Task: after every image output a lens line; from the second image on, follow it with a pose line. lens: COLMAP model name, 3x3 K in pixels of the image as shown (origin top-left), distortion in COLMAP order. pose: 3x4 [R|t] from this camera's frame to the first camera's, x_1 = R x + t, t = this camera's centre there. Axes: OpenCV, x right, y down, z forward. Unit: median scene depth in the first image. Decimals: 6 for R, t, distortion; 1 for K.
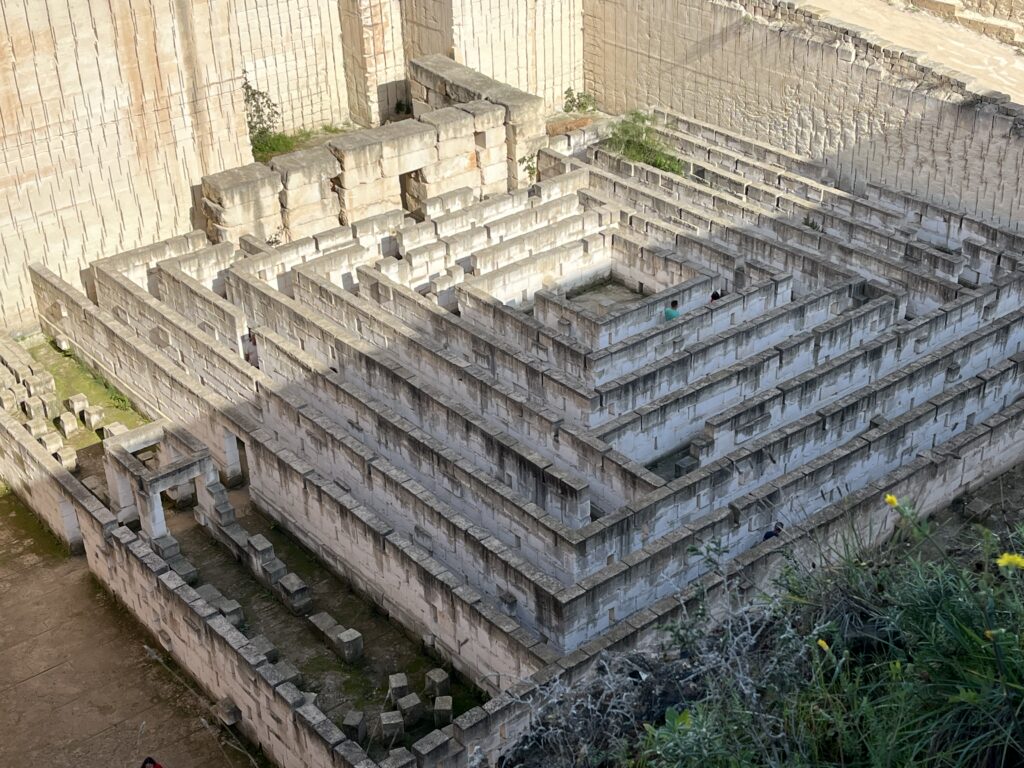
lens RADIAL K [[1503.4, 0, 506.9], [0, 1503.4, 384.5], [0, 0, 1]] dist [0.083967, 0.000000]
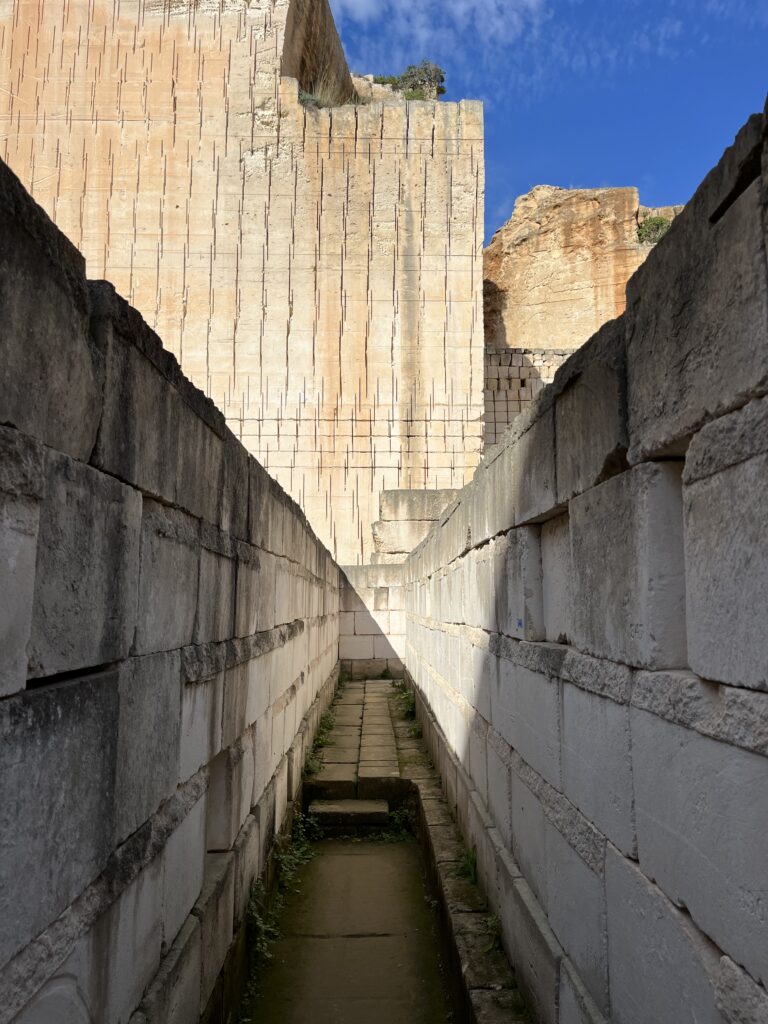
lens RADIAL K [[774.6, 0, 383.8], [0, 774.6, 516.0], [0, 0, 1]] dist [0.025718, -0.026347]
pose [[0.789363, -0.038603, -0.612711, 0.021021], [-0.322589, 0.823059, -0.467451, 0.039286], [0.522343, 0.566643, 0.637240, 0.775874]]
